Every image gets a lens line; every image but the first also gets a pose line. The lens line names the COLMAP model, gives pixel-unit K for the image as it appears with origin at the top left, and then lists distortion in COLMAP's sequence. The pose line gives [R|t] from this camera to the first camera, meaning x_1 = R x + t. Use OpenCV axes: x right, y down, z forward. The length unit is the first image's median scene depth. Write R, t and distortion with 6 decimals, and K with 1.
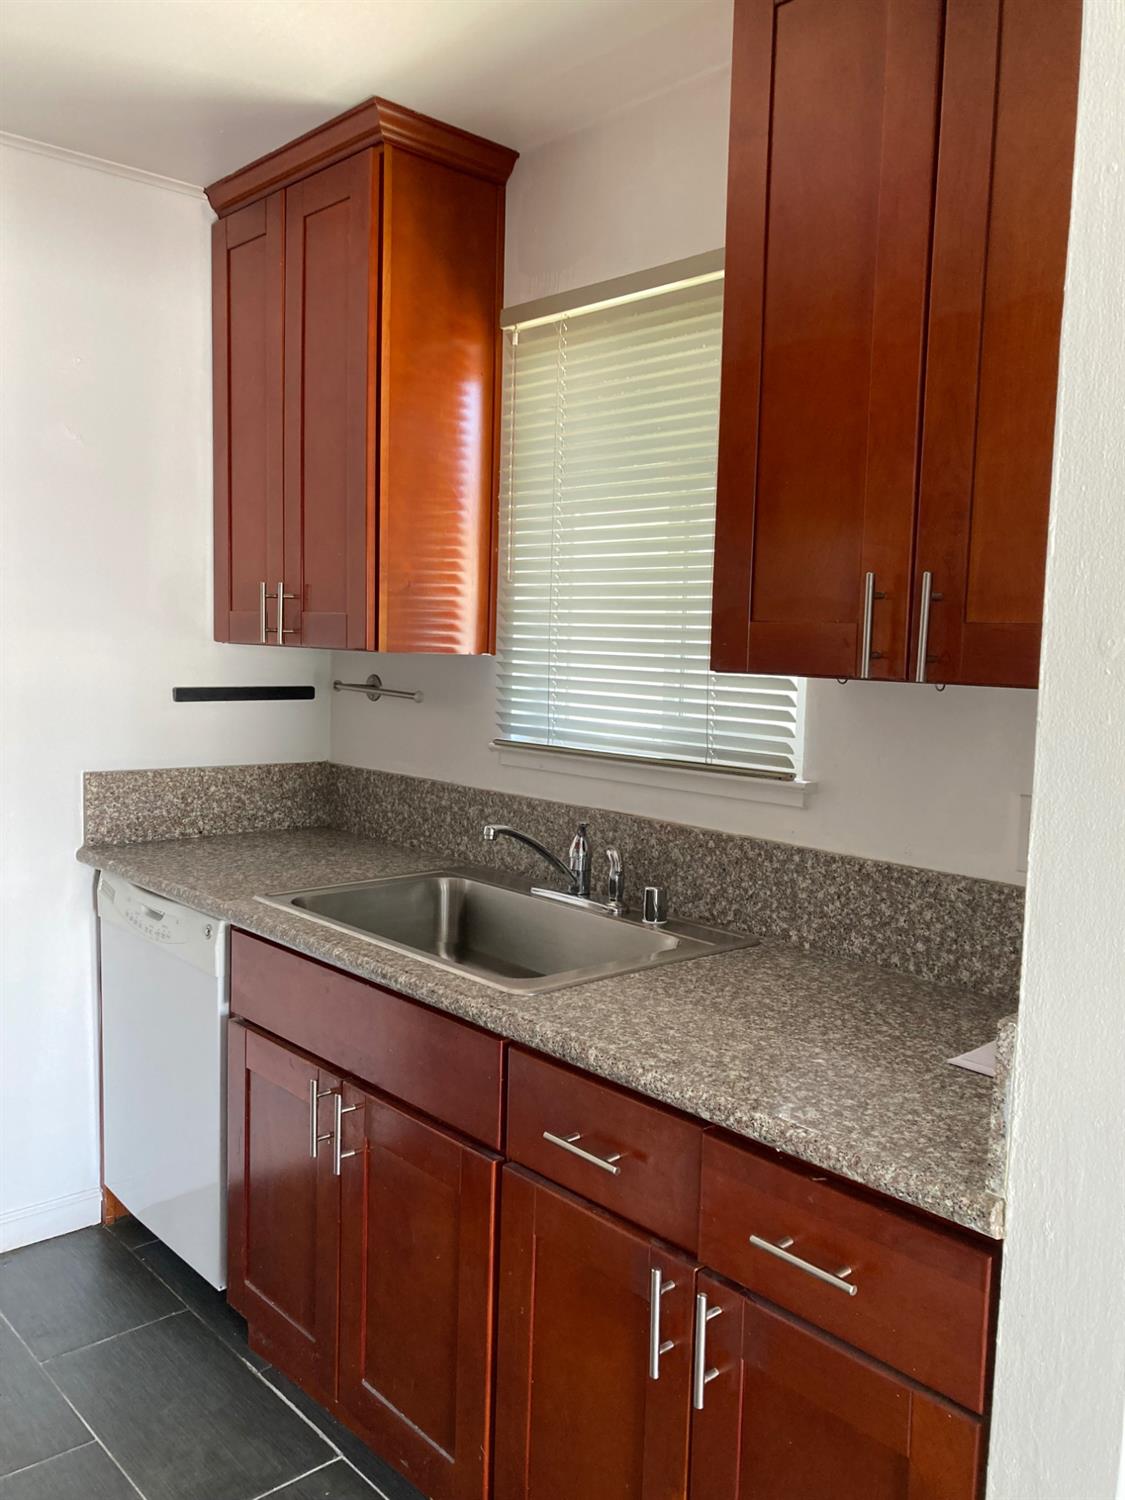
lens RADIAL K [[1225.3, 0, 562.1], [0, 1225.3, 749.3], [0, 0, 1]] dist [0.057161, -0.072181]
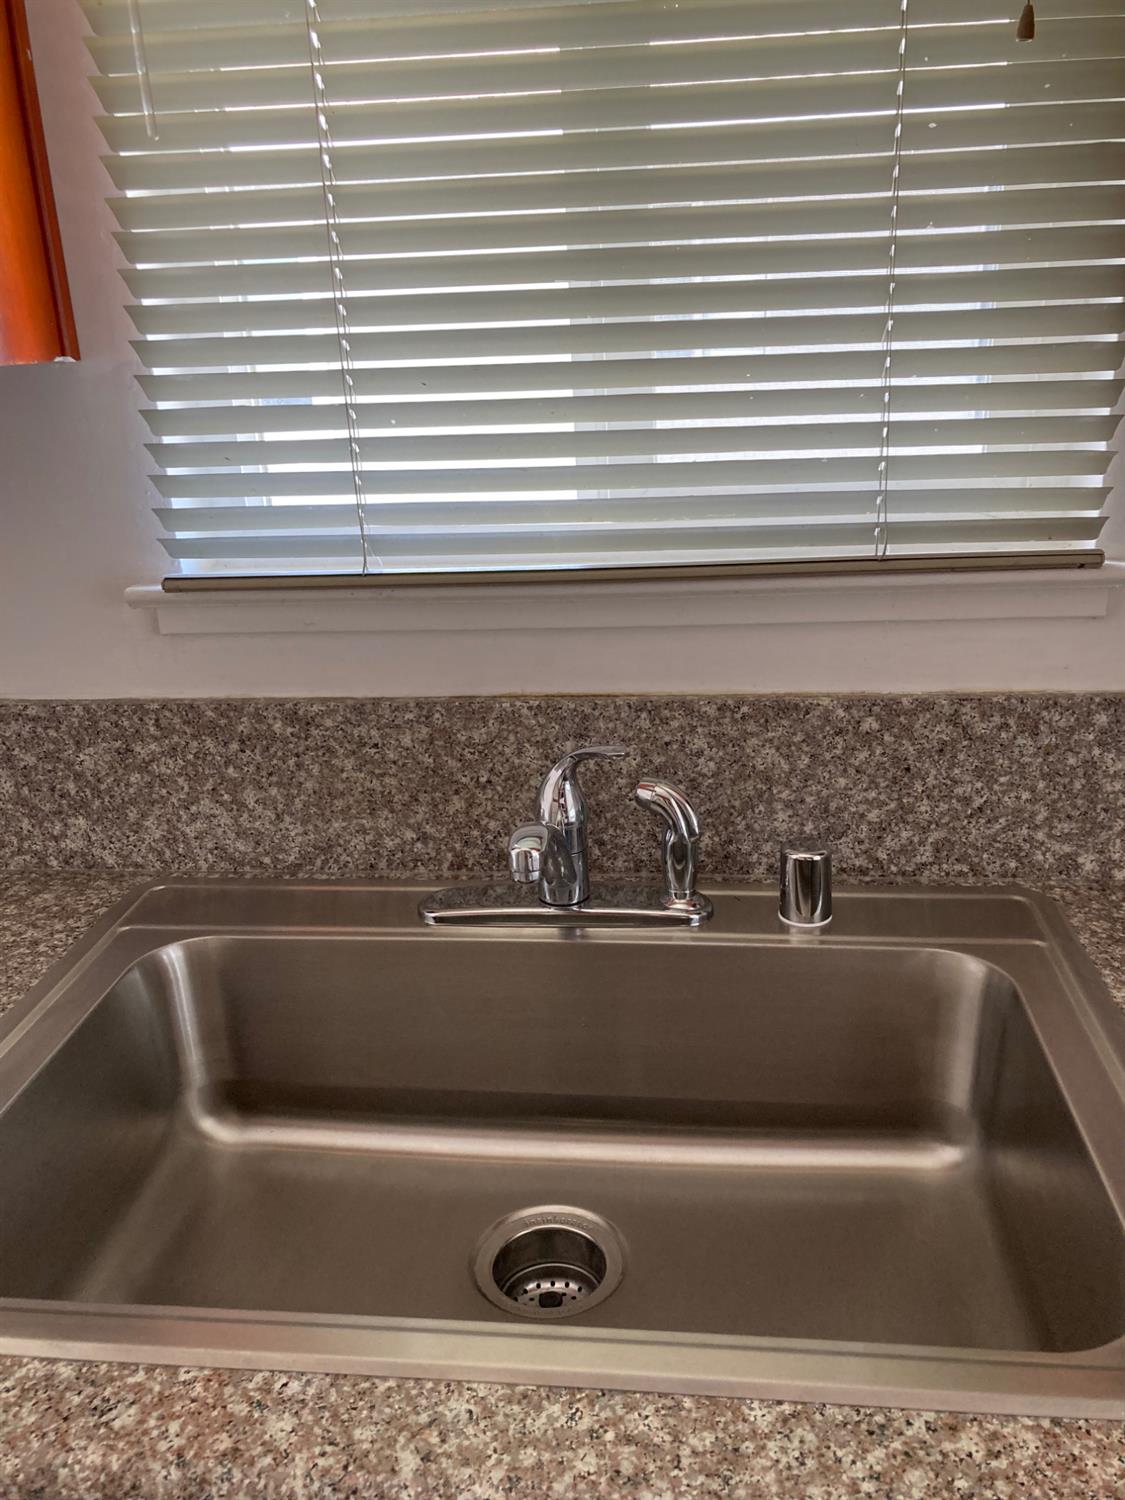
lens RADIAL K [[1225.3, 0, 562.1], [0, 1225.3, 749.3], [0, 0, 1]] dist [0.057161, -0.072181]
pose [[0.738025, -0.277243, 0.615187, -0.242240], [0.122088, 0.951512, 0.282346, -0.057794], [-0.663636, -0.133271, 0.736088, 0.670619]]
